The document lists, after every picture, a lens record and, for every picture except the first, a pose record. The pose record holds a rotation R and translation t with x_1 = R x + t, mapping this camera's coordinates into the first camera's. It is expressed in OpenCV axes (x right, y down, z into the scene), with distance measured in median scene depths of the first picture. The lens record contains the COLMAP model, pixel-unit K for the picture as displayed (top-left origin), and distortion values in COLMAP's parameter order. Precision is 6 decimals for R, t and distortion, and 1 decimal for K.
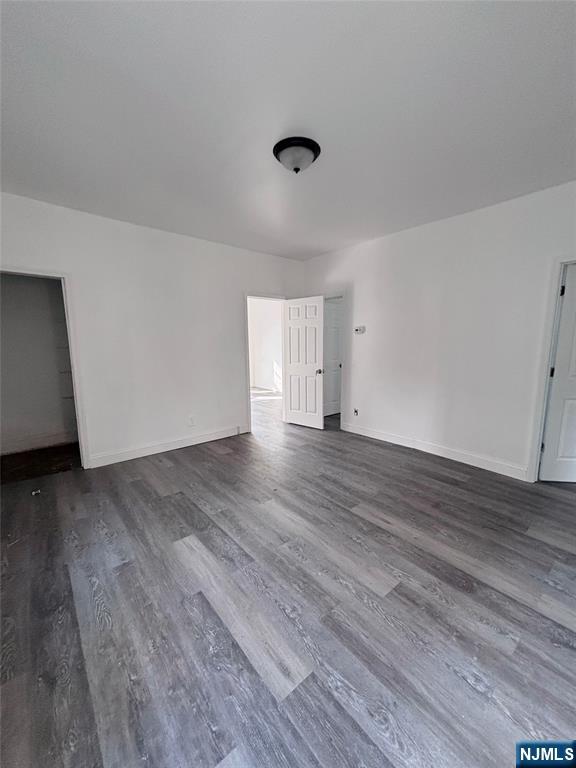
lens RADIAL K [[310.5, 0, 287.4], [0, 310.5, 384.7], [0, 0, 1]] dist [0.024166, -0.002753]
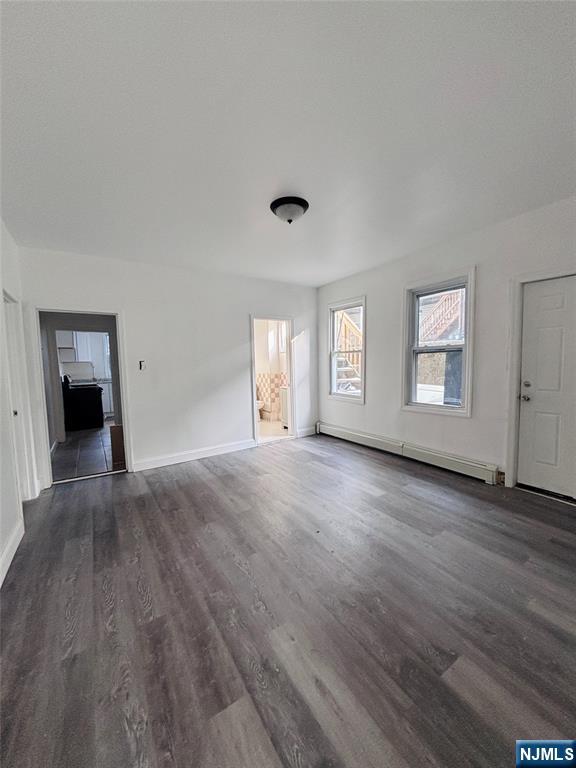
lens RADIAL K [[310.5, 0, 285.2], [0, 310.5, 385.1], [0, 0, 1]] dist [0.024166, -0.002753]
pose [[-0.990151, 0.021257, 0.138381, -0.079419], [0.052603, 0.972471, 0.227007, -0.261171], [-0.129746, 0.232050, -0.964012, 1.763651]]
